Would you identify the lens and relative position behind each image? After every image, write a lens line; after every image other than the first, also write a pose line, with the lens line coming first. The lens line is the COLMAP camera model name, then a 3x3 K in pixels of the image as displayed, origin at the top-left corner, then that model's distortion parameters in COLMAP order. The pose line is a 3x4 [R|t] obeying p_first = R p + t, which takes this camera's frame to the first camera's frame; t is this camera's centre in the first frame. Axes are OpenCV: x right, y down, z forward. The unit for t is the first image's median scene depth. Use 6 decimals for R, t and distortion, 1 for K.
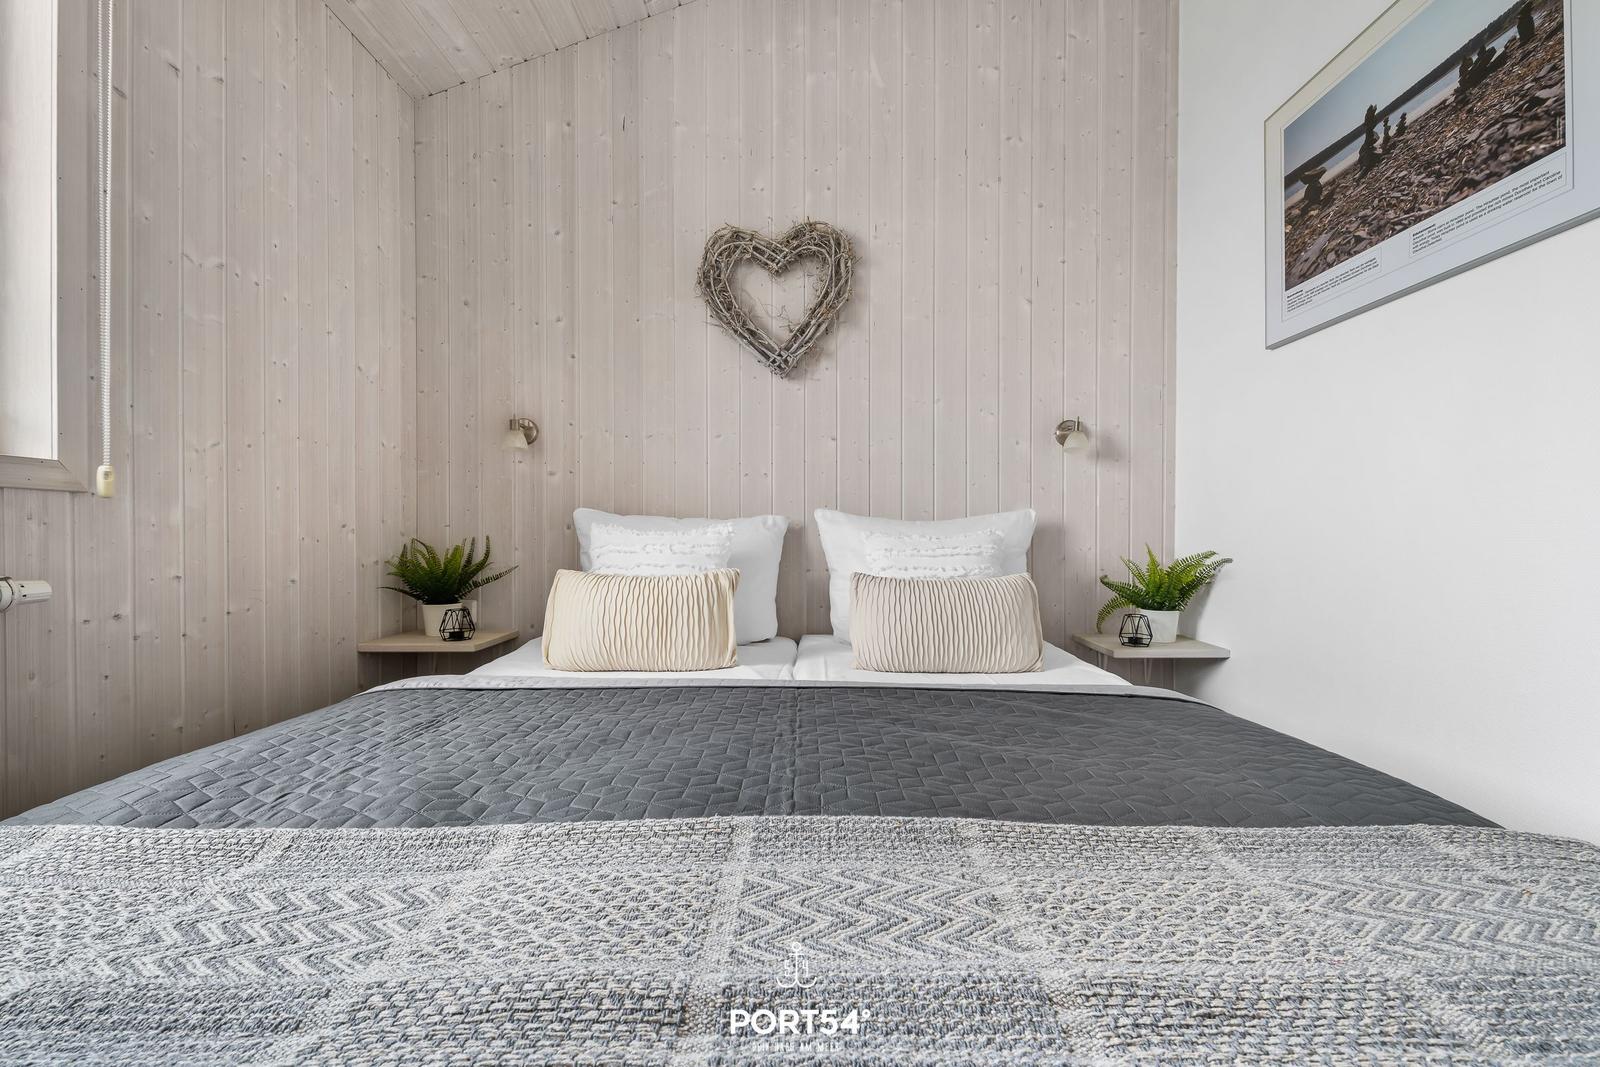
lens RADIAL K [[685.2, 0, 800.0], [0, 685.2, 533.5], [0, 0, 1]] dist [-0.000250, -0.004014]
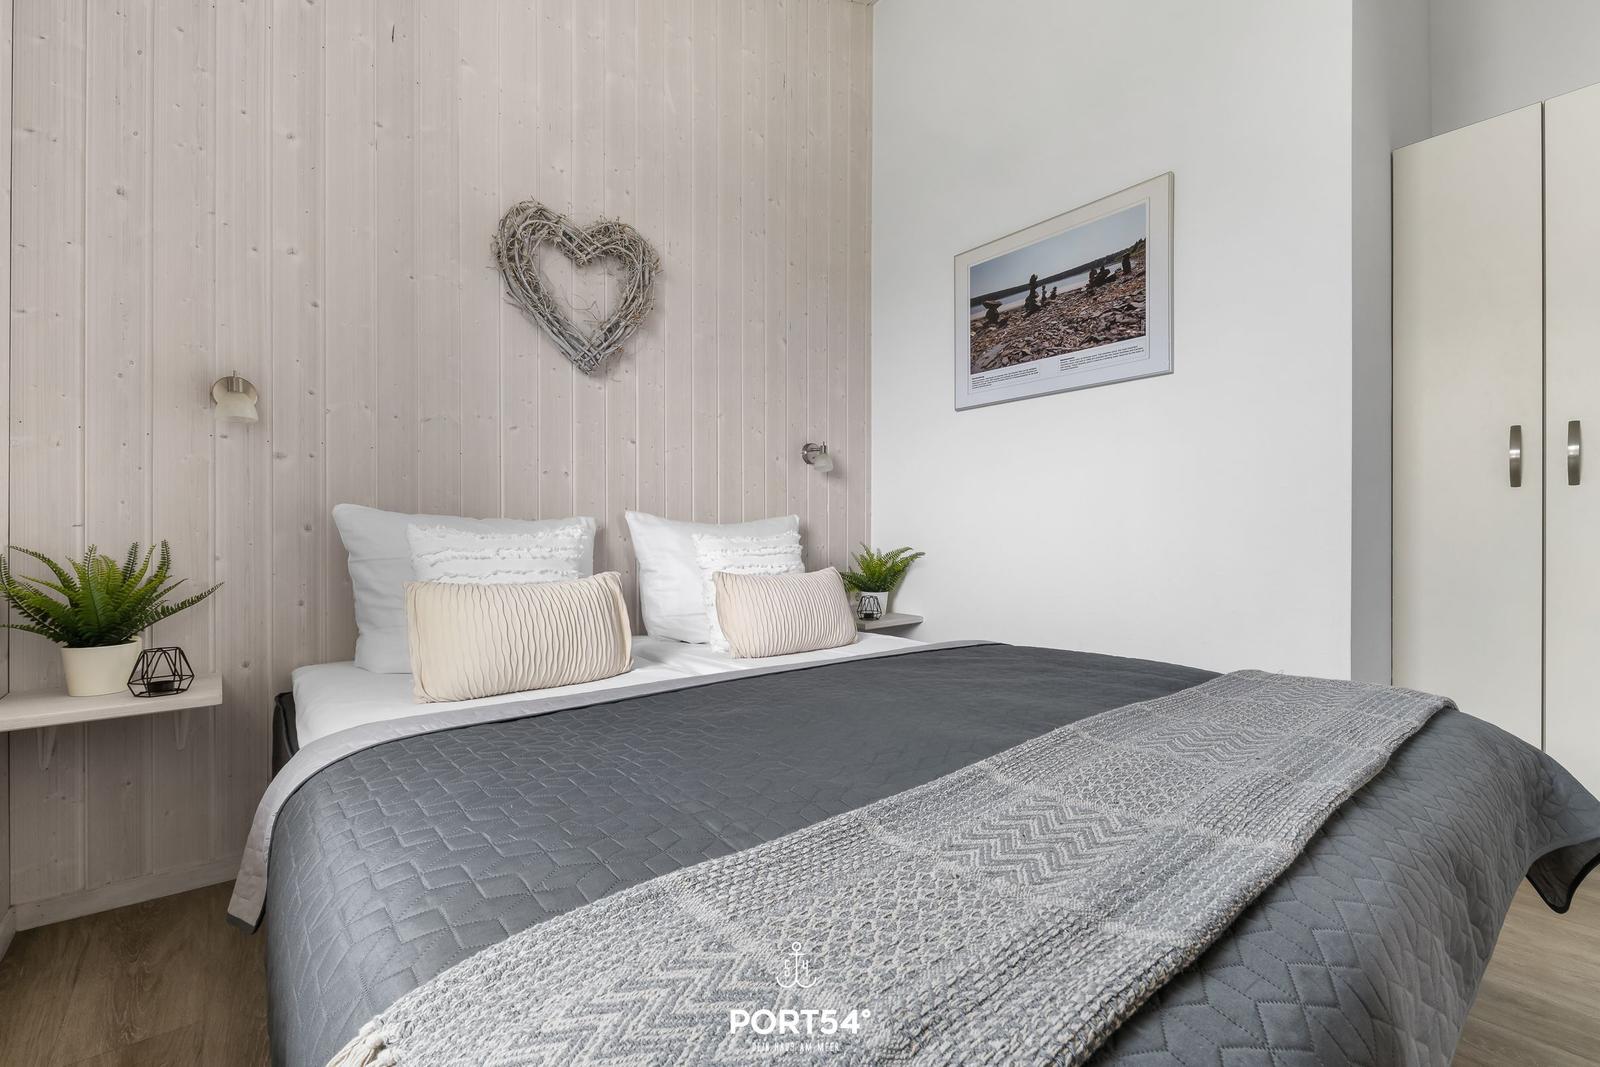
lens RADIAL K [[679.8, 0, 800.0], [0, 679.8, 533.5], [0, 0, 1]] dist [0.001618, -0.010810]
pose [[0.761476, -0.000944, 0.648192, -0.560108], [0.000757, 1.000000, 0.000568, -0.004325], [-0.648193, 0.000058, 0.761477, 0.101988]]
